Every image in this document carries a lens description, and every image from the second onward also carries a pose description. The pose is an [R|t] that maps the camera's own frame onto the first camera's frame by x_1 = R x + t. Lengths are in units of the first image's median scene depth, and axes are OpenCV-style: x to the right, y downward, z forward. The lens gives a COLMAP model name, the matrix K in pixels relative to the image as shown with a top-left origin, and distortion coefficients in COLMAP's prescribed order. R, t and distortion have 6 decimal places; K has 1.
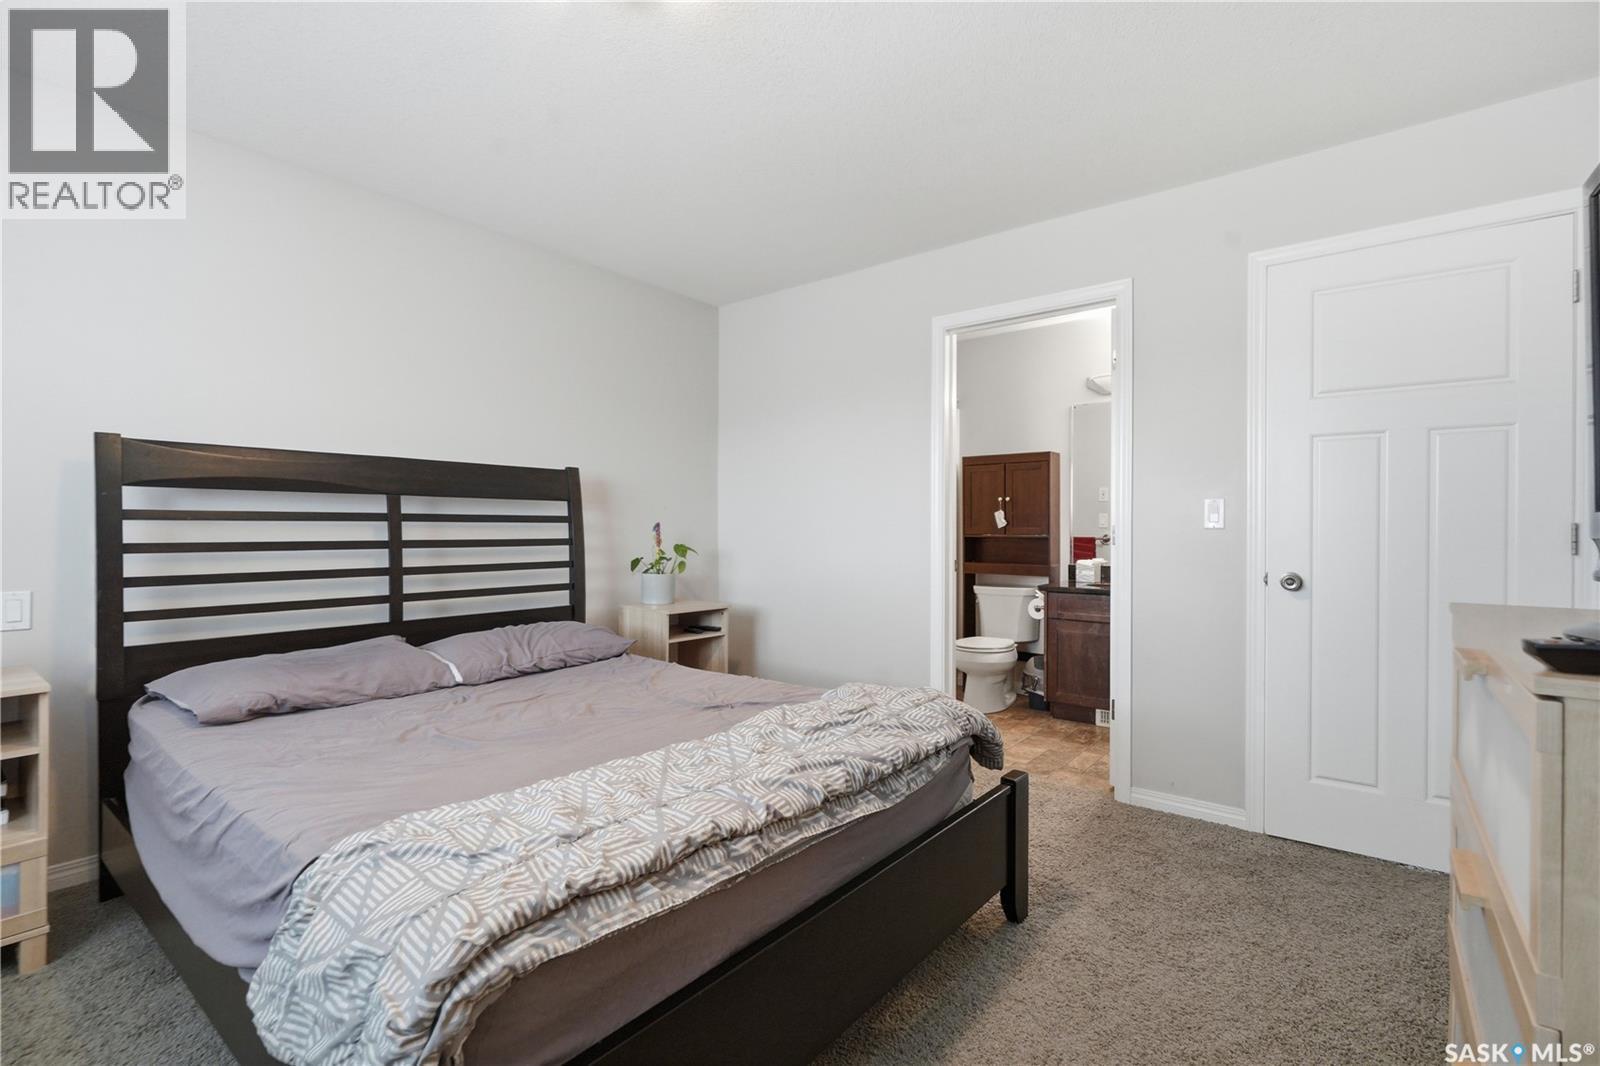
lens RADIAL K [[721.5, 0, 806.3], [0, 721.5, 529.0], [0, 0, 1]] dist [-0.001059, -0.000247]
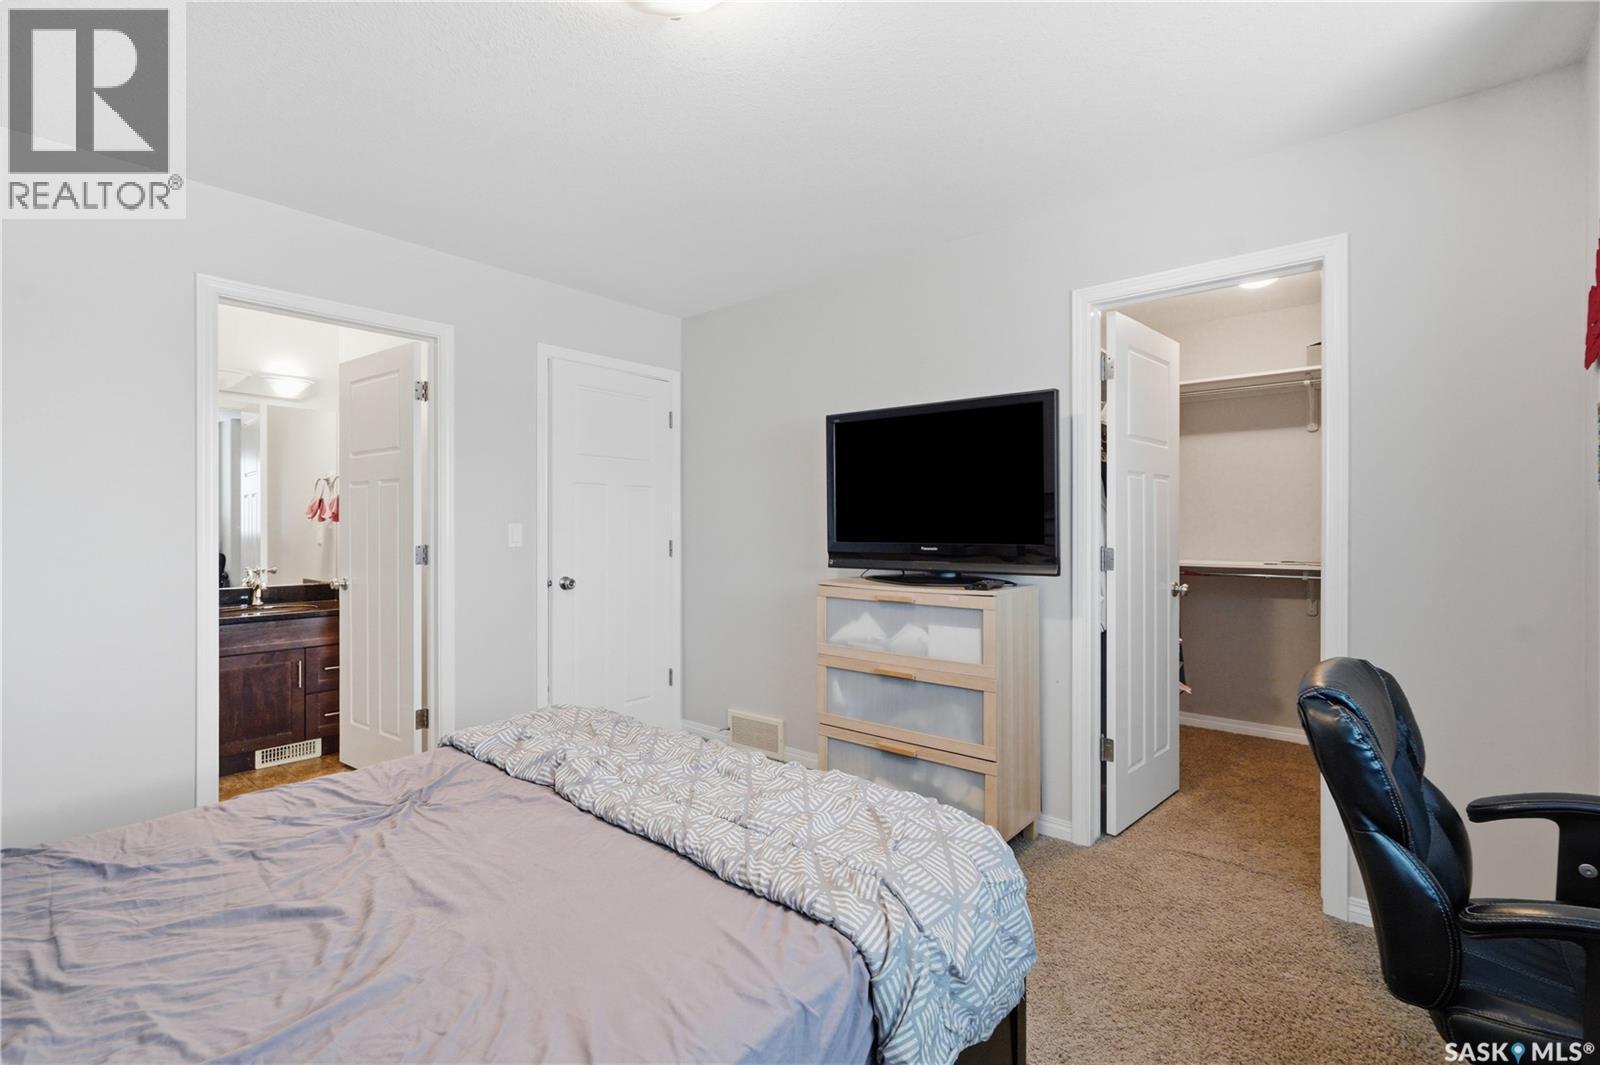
lens RADIAL K [[721.5, 0, 806.3], [0, 721.5, 528.5], [0, 0, 1]] dist [-0.001059, -0.000247]
pose [[0.031451, -0.004568, 0.999495, -0.719937], [0.003225, 0.999985, 0.004469, -0.040134], [-0.999500, 0.003082, 0.031465, 0.463066]]
